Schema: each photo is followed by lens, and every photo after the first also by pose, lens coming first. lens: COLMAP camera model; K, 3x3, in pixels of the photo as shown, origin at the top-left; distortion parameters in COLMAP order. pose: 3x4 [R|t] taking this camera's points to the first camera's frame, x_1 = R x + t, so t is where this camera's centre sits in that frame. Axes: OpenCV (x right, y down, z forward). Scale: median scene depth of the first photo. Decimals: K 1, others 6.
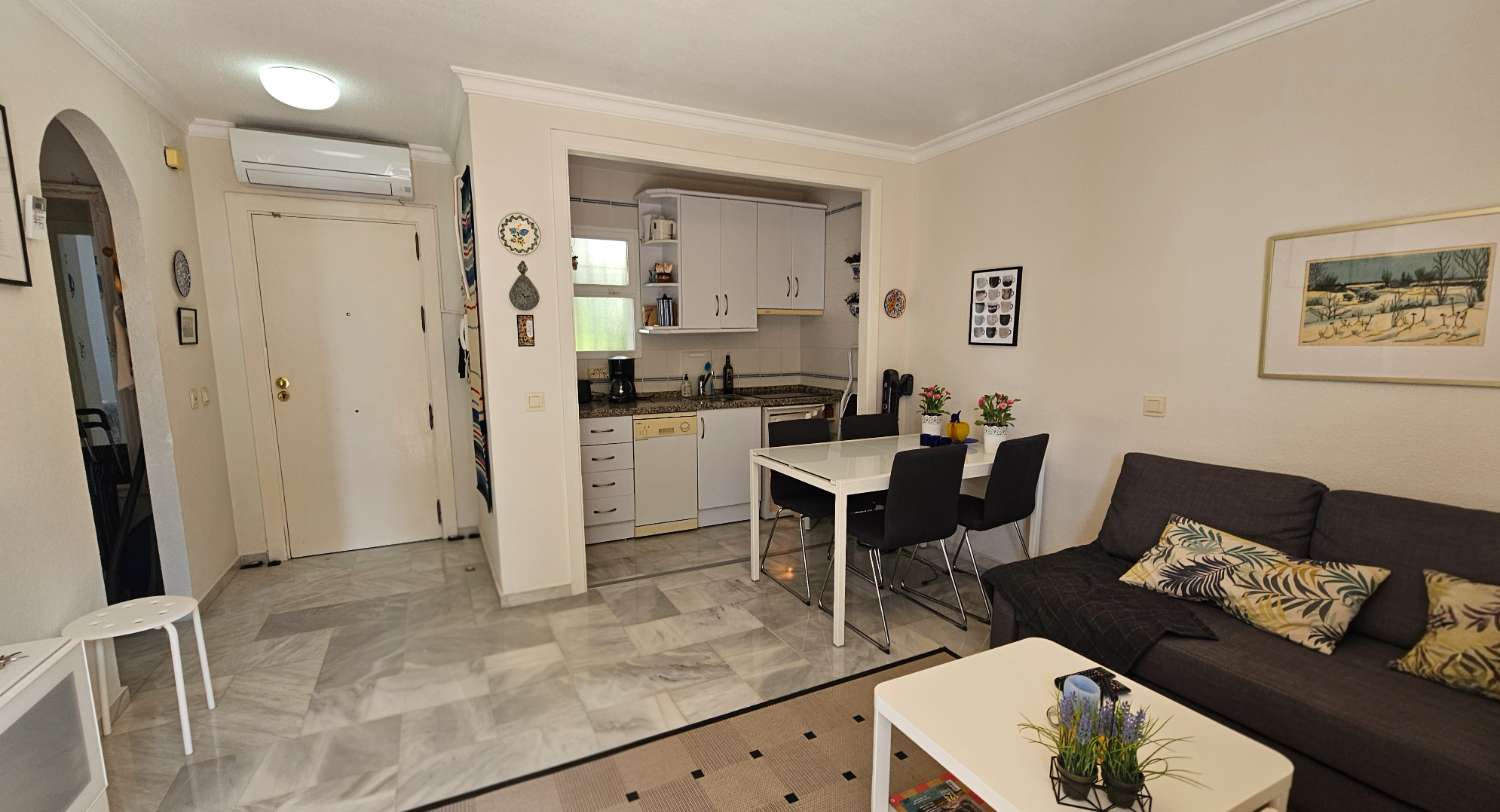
lens RADIAL K [[618.6, 0, 745.0], [0, 618.6, 427.5], [0, 0, 1]] dist [-0.000495, -0.000333]
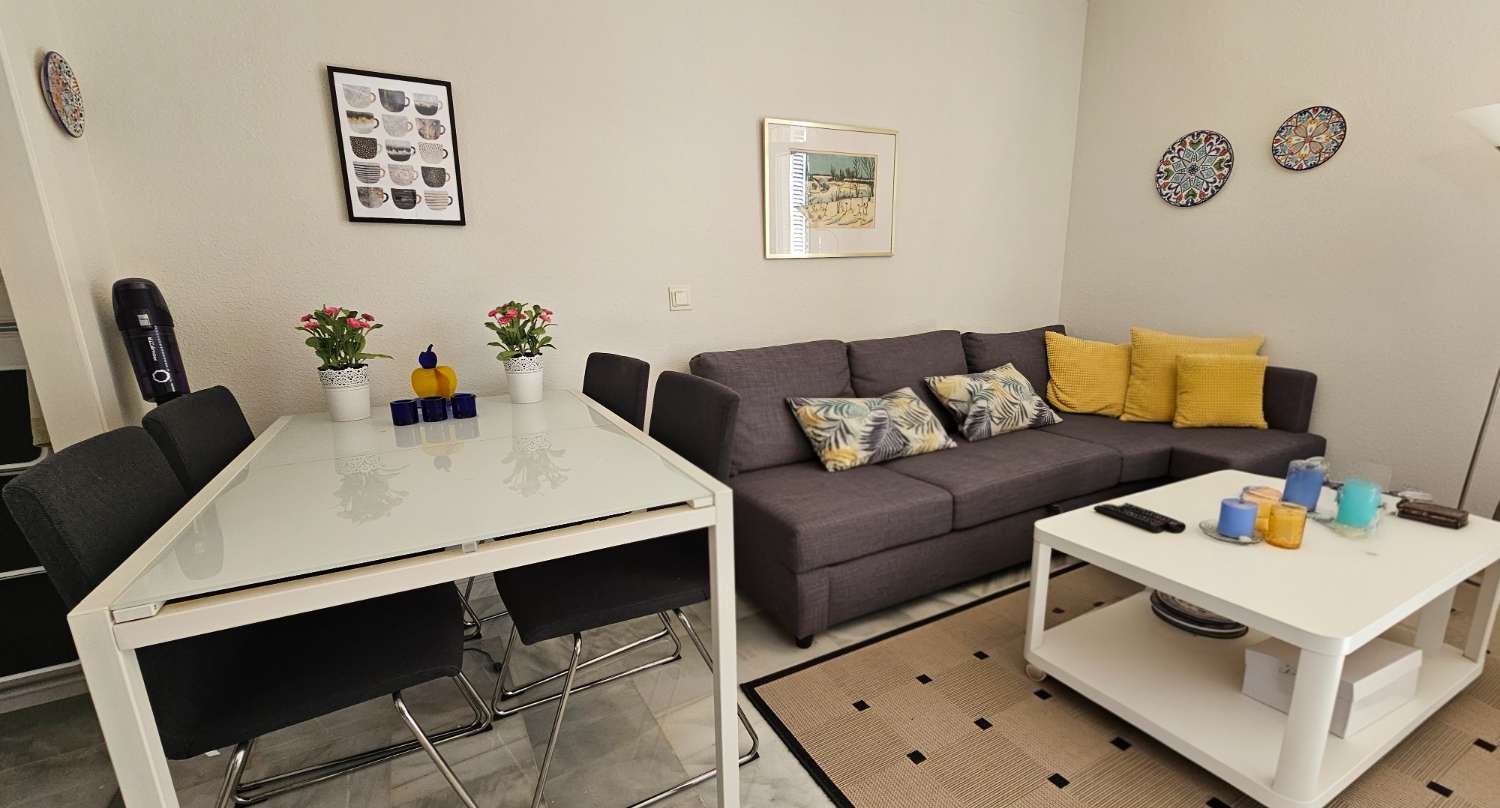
lens RADIAL K [[621.7, 0, 747.1], [0, 621.7, 420.7], [0, 0, 1]] dist [0.002436, 0.000094]
pose [[-0.023790, -0.218636, 0.975516, -0.209536], [0.166819, 0.961243, 0.219505, -0.040366], [-0.985700, 0.167957, 0.013604, 0.816050]]
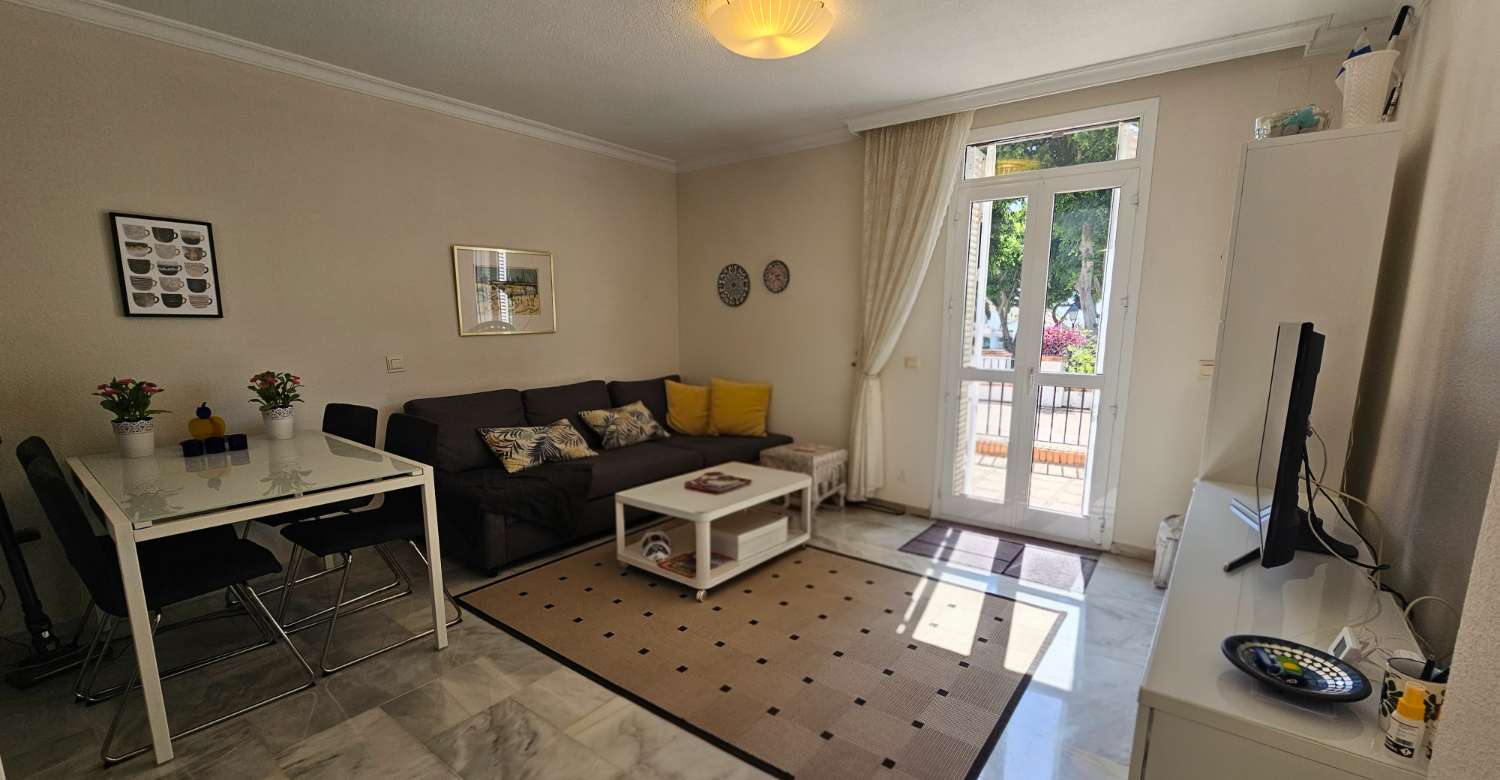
lens RADIAL K [[618.2, 0, 745.3], [0, 618.2, 426.7], [0, 0, 1]] dist [0.001424, -0.000012]
pose [[-0.426066, -0.159738, 0.890478, -0.700237], [0.128828, 0.963546, 0.234485, -0.101988], [-0.895472, 0.214625, -0.389955, 0.777370]]
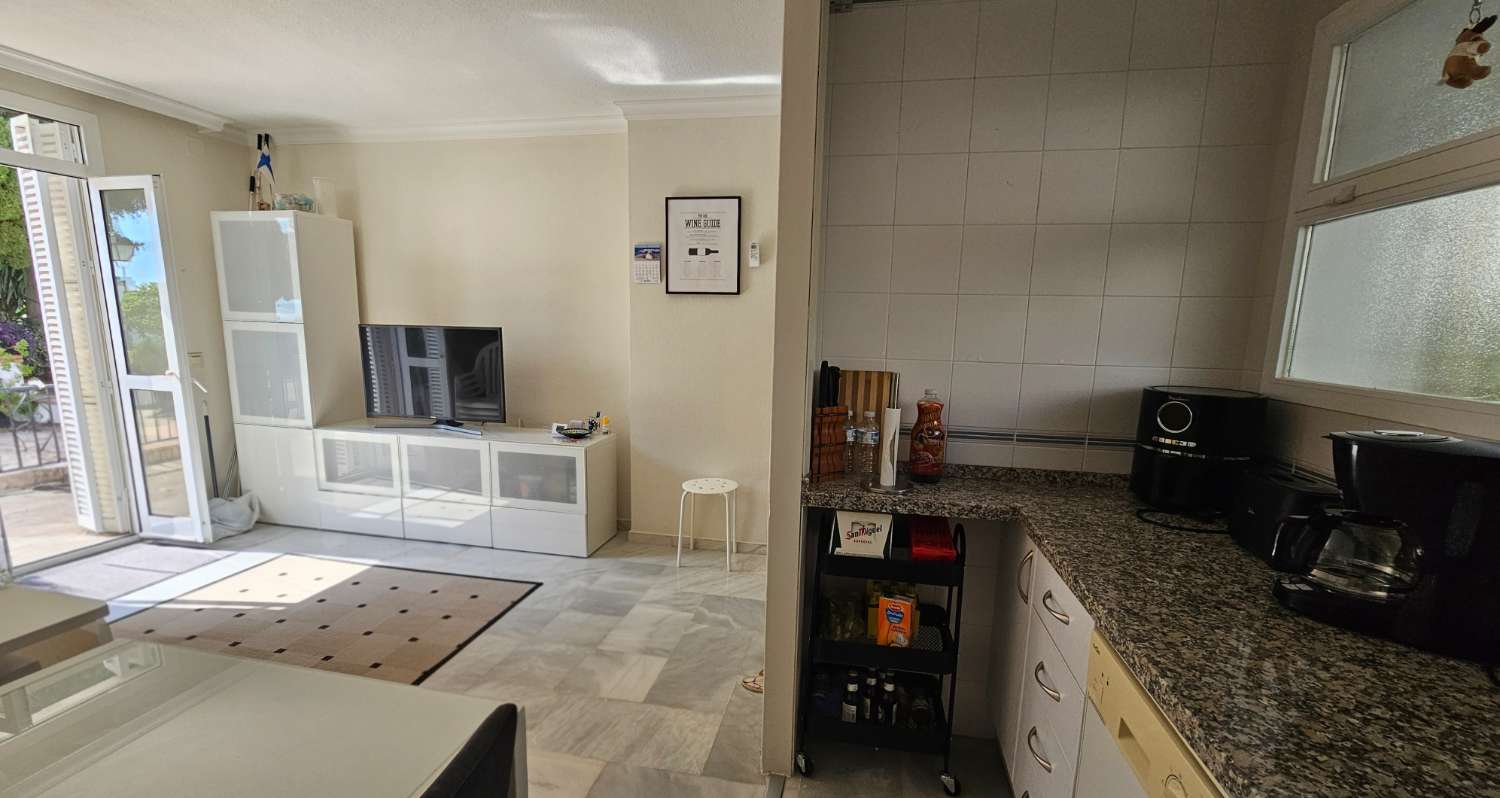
lens RADIAL K [[618.2, 0, 747.2], [0, 618.2, 425.7], [0, 0, 1]] dist [0.001424, -0.000012]
pose [[-0.620151, 0.120987, -0.775097, 0.170303], [-0.132968, 0.957528, 0.255850, -0.199690], [0.773131, 0.261728, -0.577725, 1.317969]]
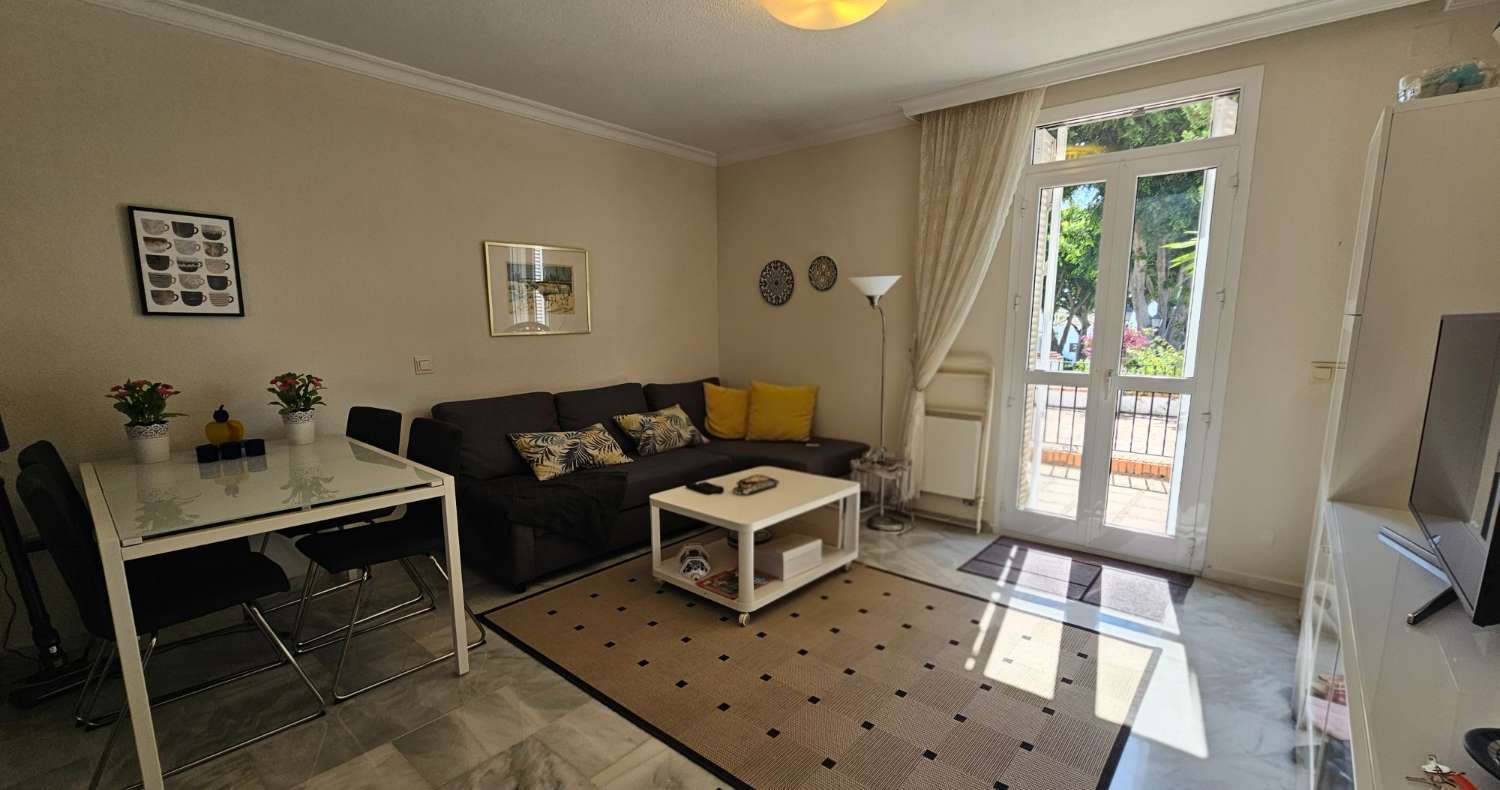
lens RADIAL K [[618.2, 0, 748.7], [0, 618.2, 424.5], [0, 0, 1]] dist [0.001424, -0.000012]
pose [[-0.378620, -0.154498, 0.912566, -0.618729], [0.134974, 0.966212, 0.219580, -0.090542], [-0.915658, 0.206310, -0.344974, 0.759602]]
